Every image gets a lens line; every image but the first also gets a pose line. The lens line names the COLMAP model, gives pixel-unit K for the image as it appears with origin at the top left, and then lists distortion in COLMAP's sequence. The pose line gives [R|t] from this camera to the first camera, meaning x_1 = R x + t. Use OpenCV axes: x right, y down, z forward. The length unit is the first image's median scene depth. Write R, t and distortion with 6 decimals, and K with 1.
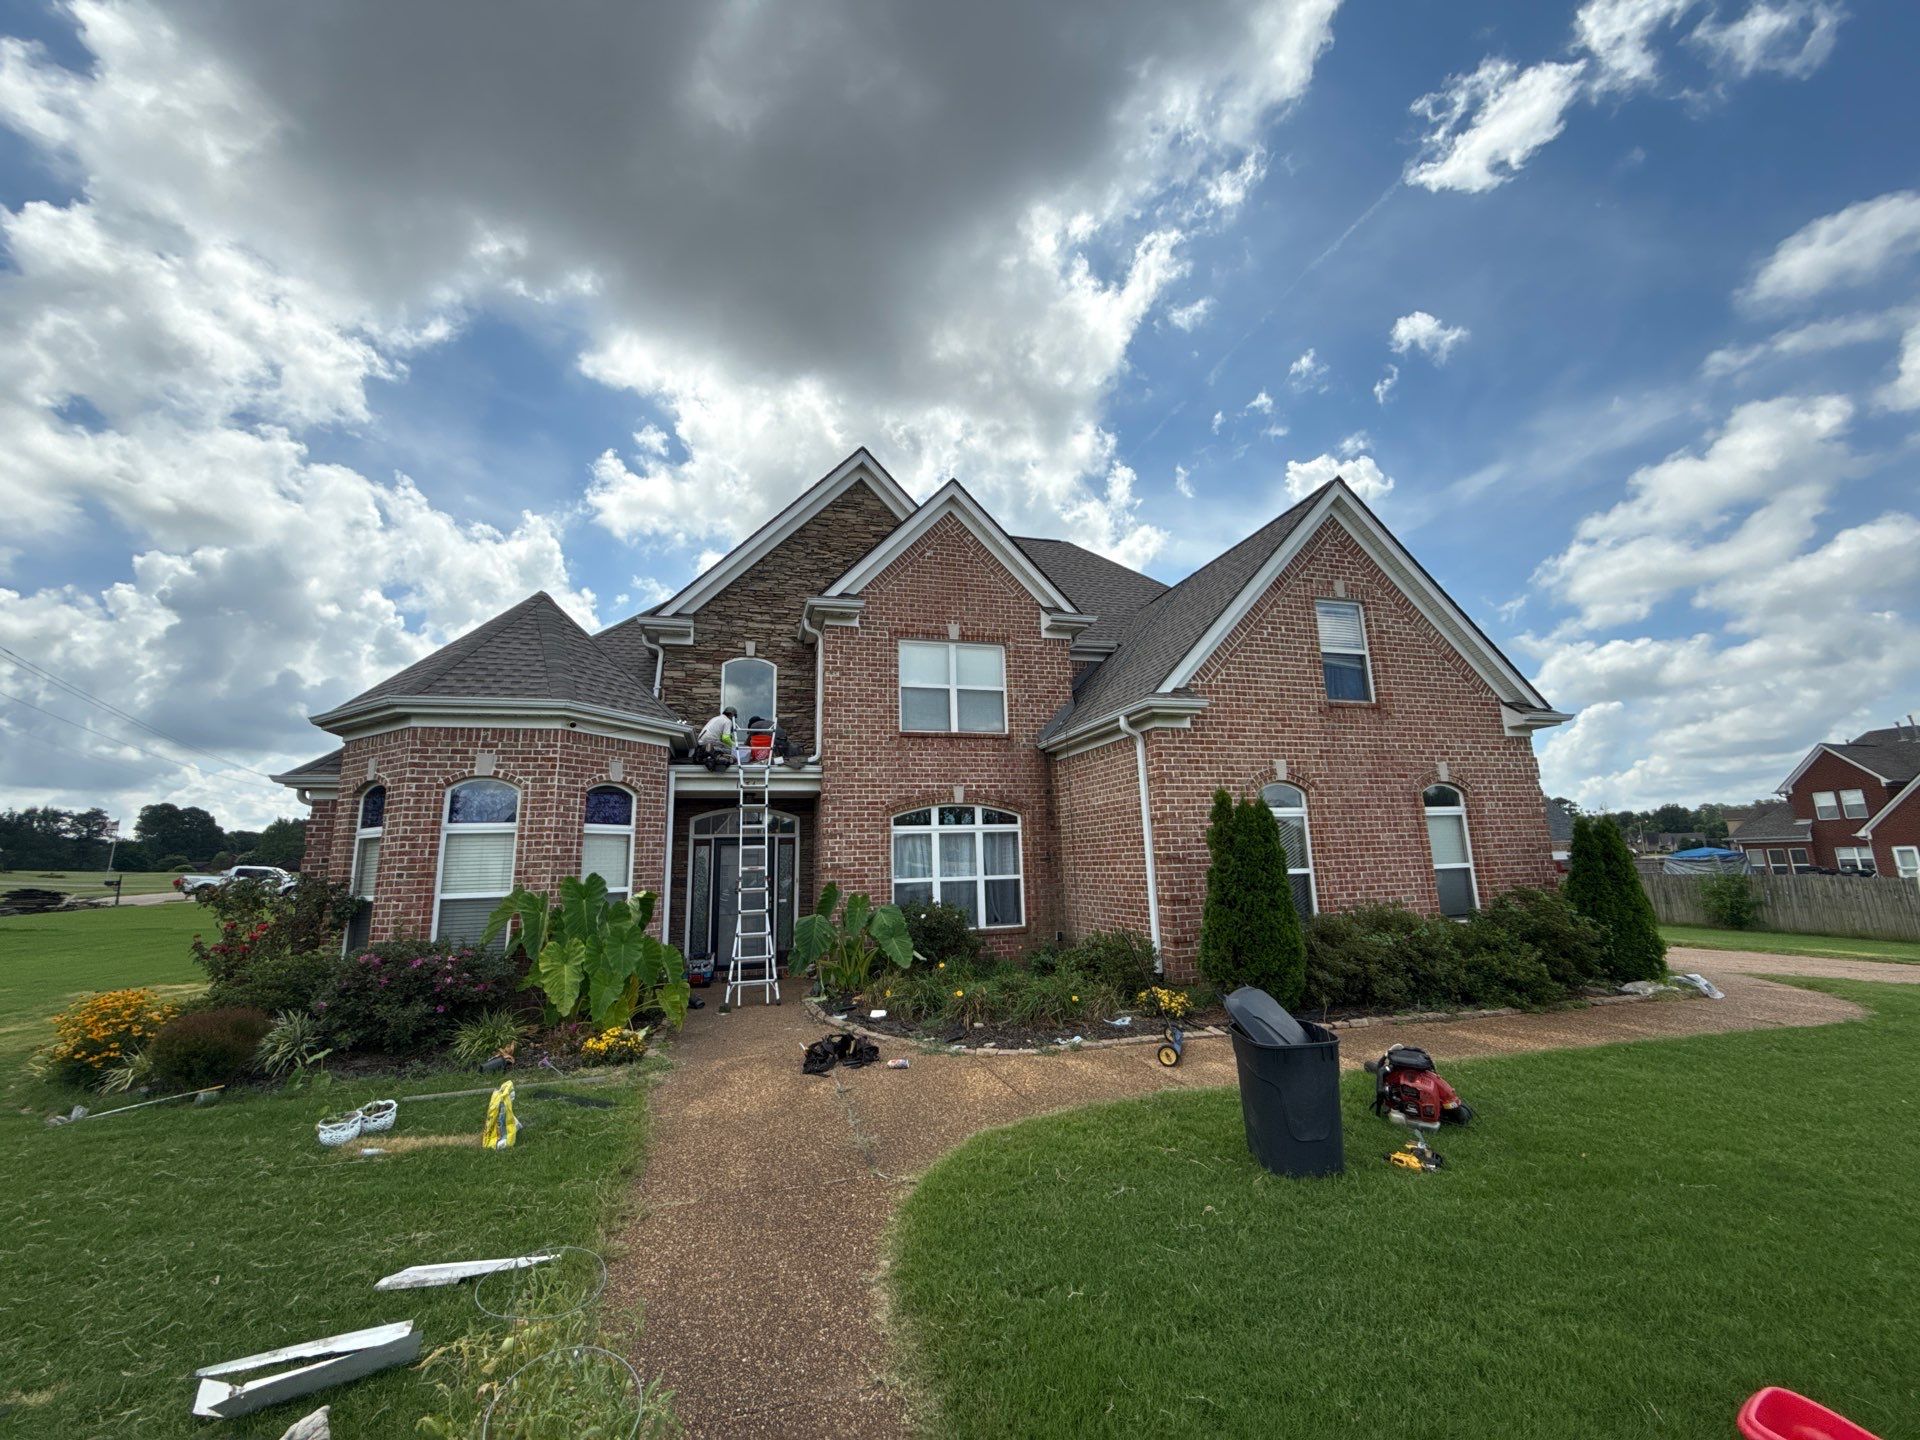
lens RADIAL K [[763.6, 0, 960.0], [0, 763.6, 716.2], [0, 0, 1]] dist [0.000341, 0.000095]
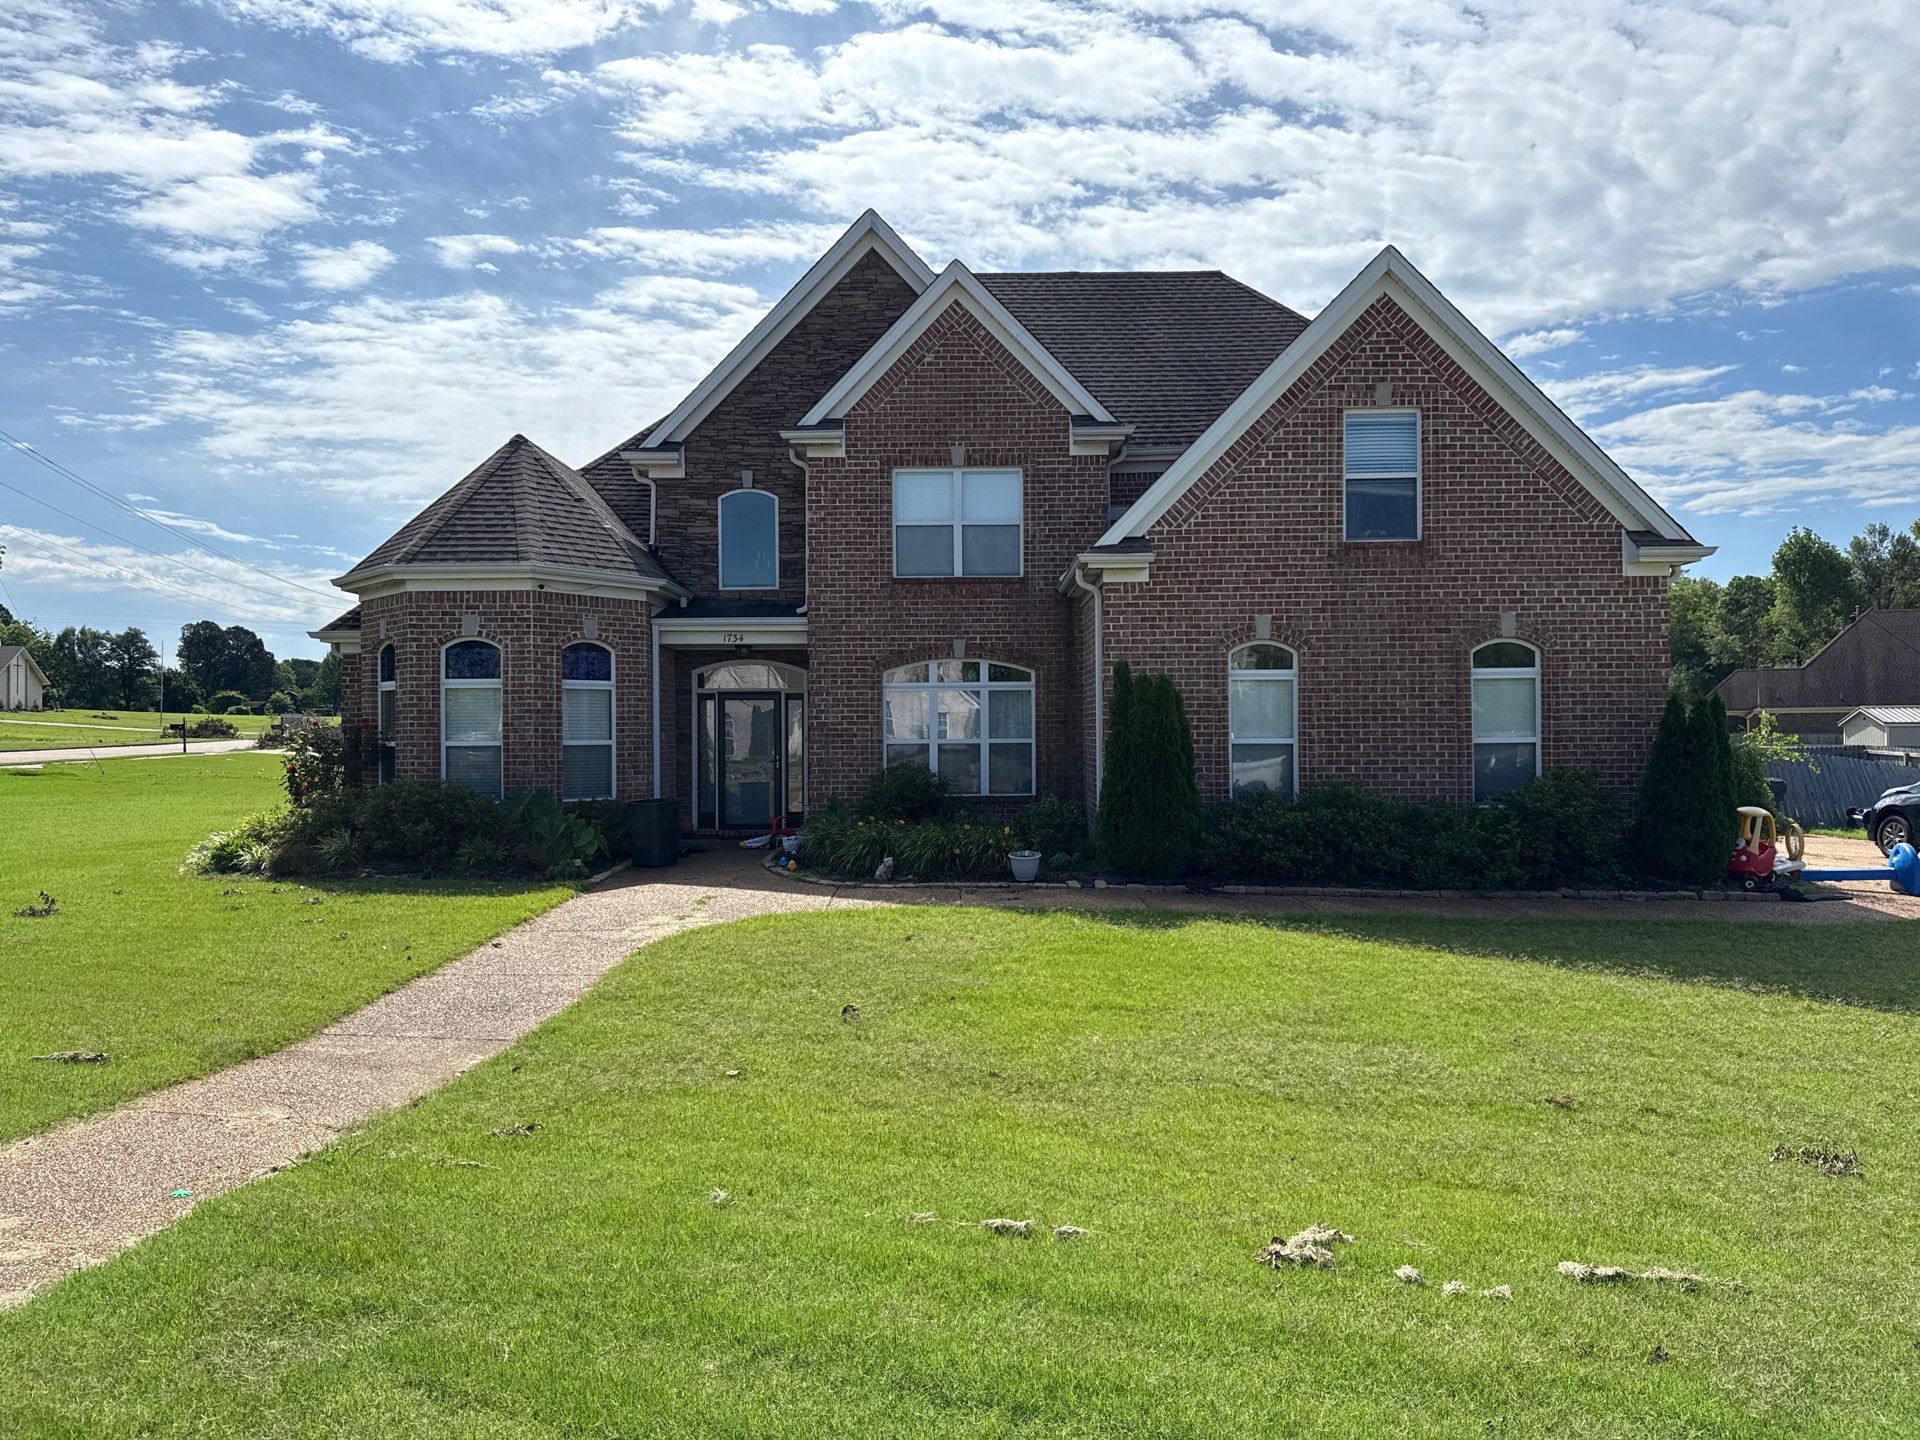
lens RADIAL K [[1331.4, 0, 966.7], [0, 1331.4, 729.8], [0, 0, 1]] dist [0.094009, -0.054698]
pose [[0.957578, 0.022156, -0.287322, 0.527709], [0.034580, 0.981002, 0.190892, -0.115124], [0.286092, -0.192729, 0.938620, -0.541294]]
